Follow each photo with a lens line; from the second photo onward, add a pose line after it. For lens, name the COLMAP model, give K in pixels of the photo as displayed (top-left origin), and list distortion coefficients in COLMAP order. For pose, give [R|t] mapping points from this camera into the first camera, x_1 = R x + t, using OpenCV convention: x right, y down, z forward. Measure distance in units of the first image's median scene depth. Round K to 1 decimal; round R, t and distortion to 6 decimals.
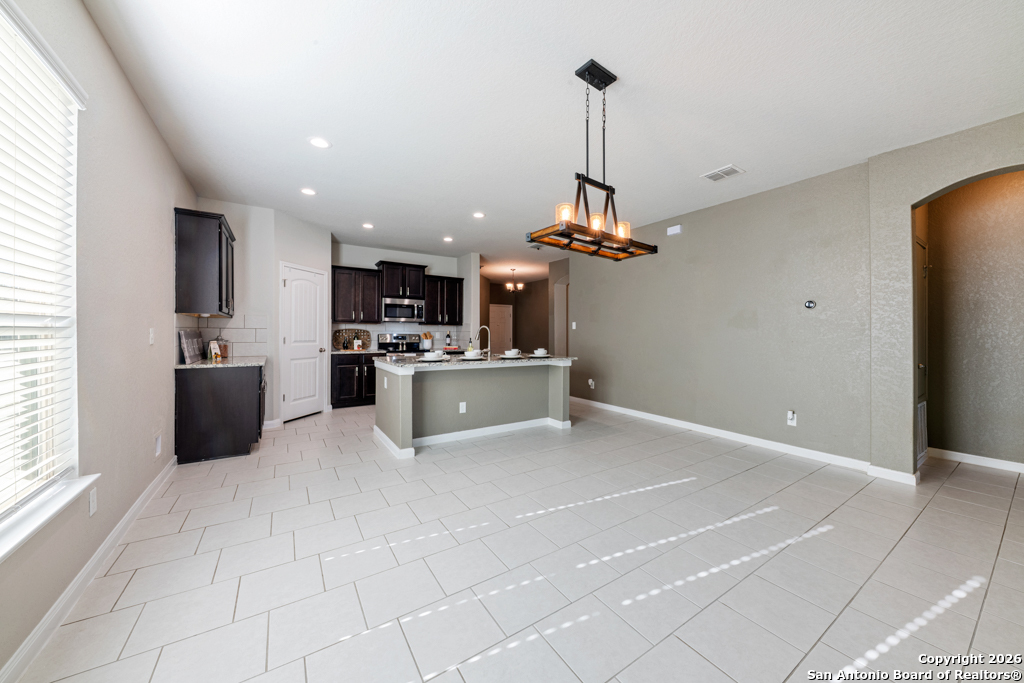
lens RADIAL K [[357.6, 0, 511.6], [0, 357.6, 331.4], [0, 0, 1]] dist [0.000630, -0.000083]
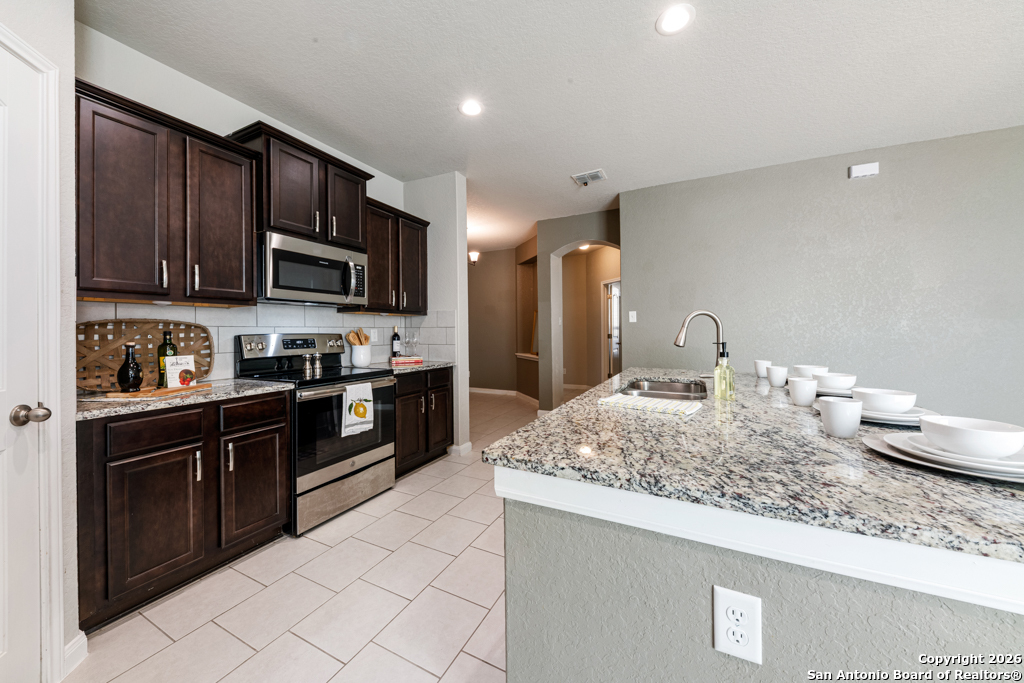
lens RADIAL K [[357.6, 0, 511.6], [0, 357.6, 331.4], [0, 0, 1]] dist [0.000630, -0.000083]
pose [[0.861465, -0.010411, 0.507709, -0.319939], [0.007022, 0.999938, 0.008589, 0.002752], [-0.507768, -0.003834, 0.861486, 0.550028]]
